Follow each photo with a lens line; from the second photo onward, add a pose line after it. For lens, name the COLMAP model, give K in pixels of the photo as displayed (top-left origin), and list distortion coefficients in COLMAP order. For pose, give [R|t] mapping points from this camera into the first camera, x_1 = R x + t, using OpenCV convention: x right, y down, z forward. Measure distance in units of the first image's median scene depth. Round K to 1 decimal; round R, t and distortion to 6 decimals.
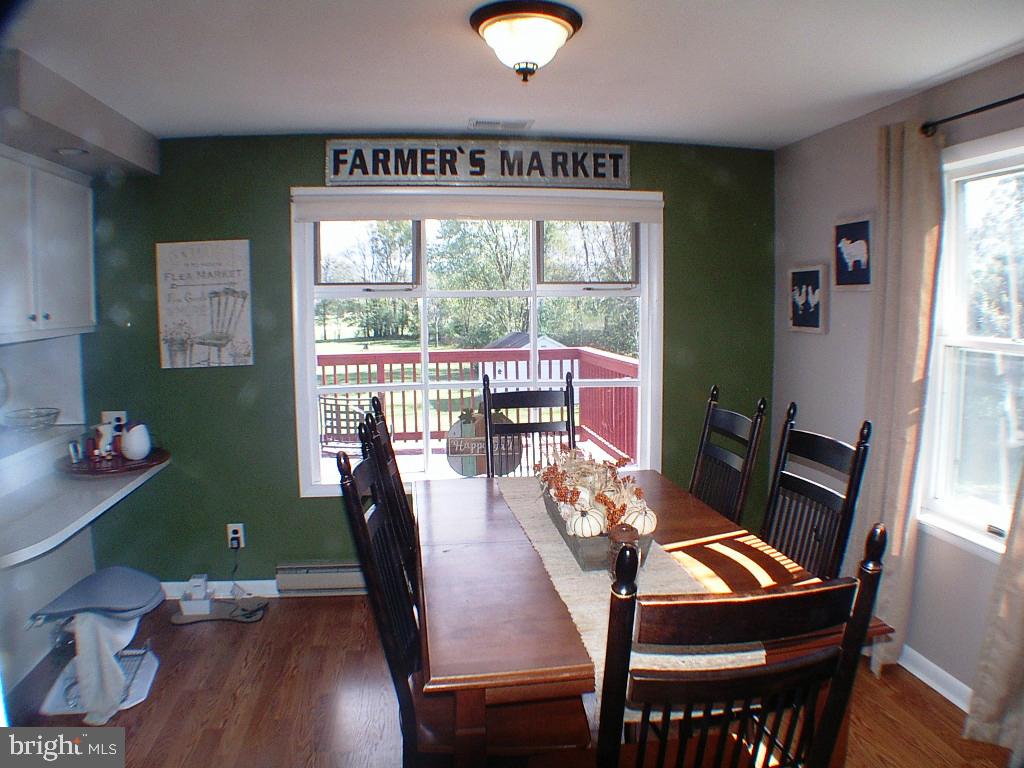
lens RADIAL K [[736.1, 0, 512.0], [0, 736.1, 384.0], [0, 0, 1]] dist [-0.231688, 0.091563]
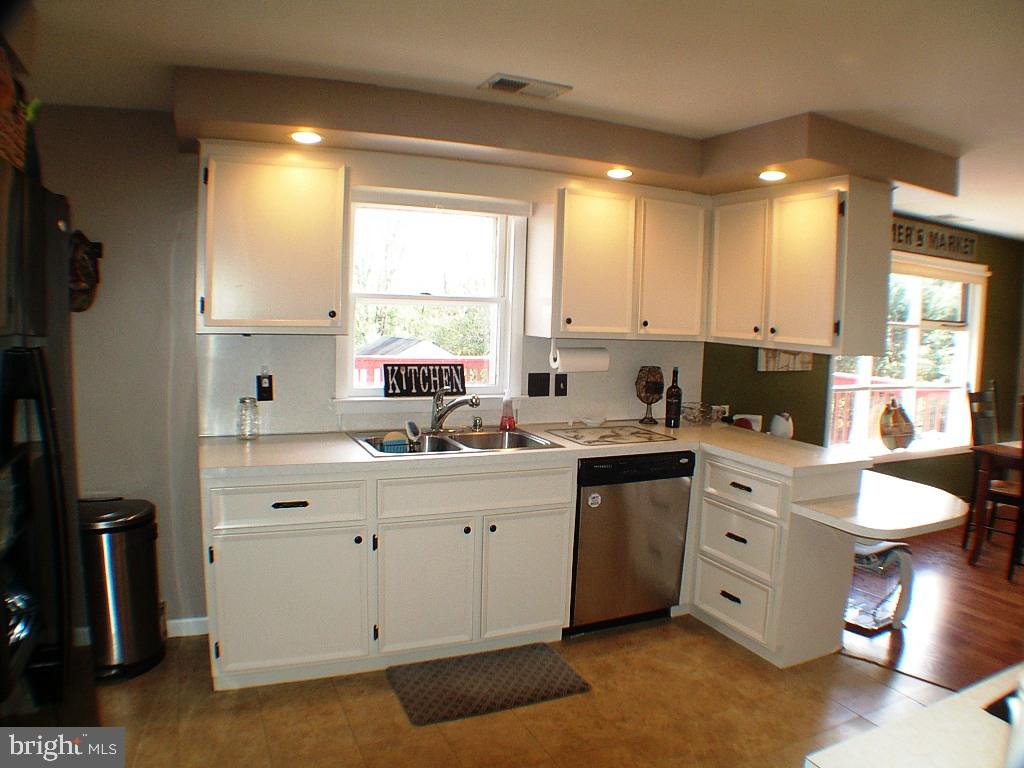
lens RADIAL K [[736.1, 0, 512.0], [0, 736.1, 384.0], [0, 0, 1]] dist [-0.231688, 0.091563]
pose [[0.955027, 0.011737, 0.296288, -1.278550], [-0.007822, 0.999866, -0.014395, 0.021510], [-0.296417, 0.011430, 0.954990, -0.084457]]
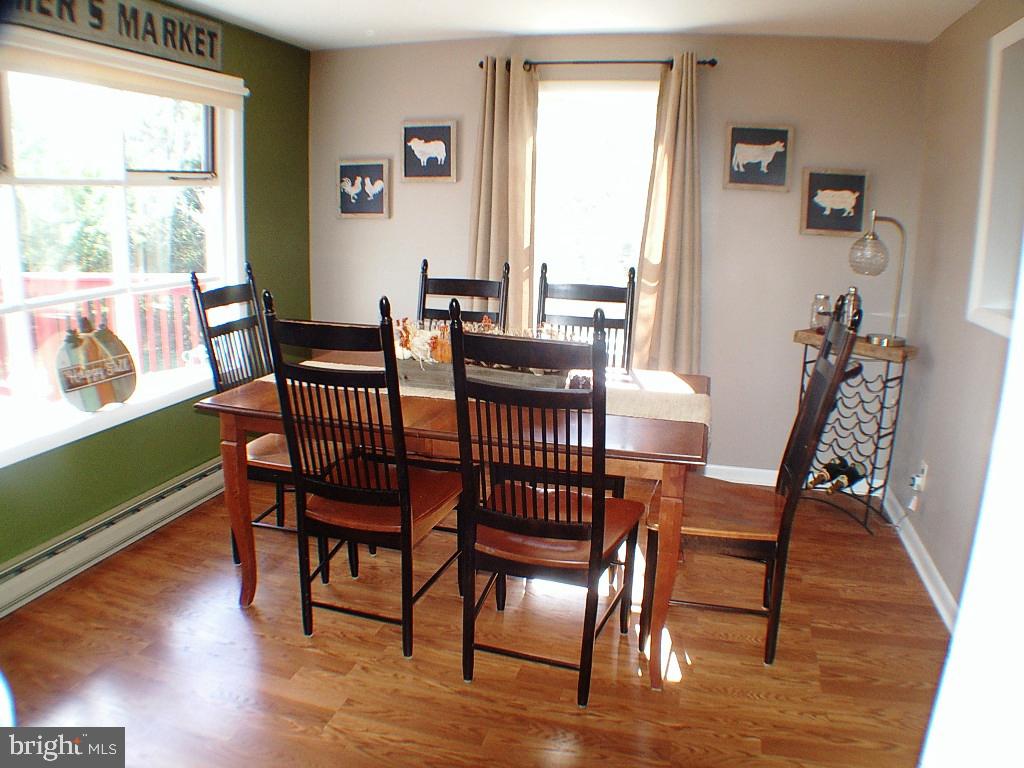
lens RADIAL K [[736.1, 0, 512.0], [0, 736.1, 384.0], [0, 0, 1]] dist [-0.231688, 0.091563]
pose [[0.400666, -0.199726, 0.894190, -0.582005], [0.077220, 0.979840, 0.184256, -0.006246], [-0.912964, -0.004776, 0.408012, 0.301952]]
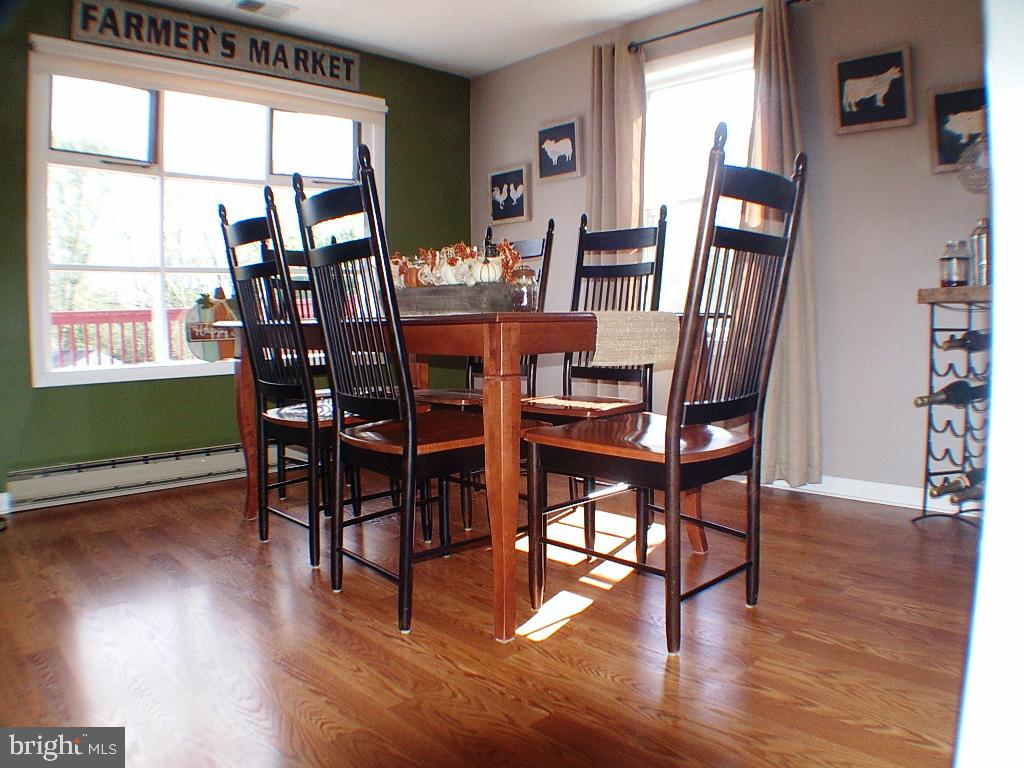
lens RADIAL K [[736.1, 0, 512.0], [0, 736.1, 384.0], [0, 0, 1]] dist [-0.231688, 0.091563]
pose [[0.808409, -0.051069, 0.586401, -0.310936], [0.070261, 0.997479, -0.009991, 0.209075], [-0.584412, 0.049278, 0.809959, 0.018309]]
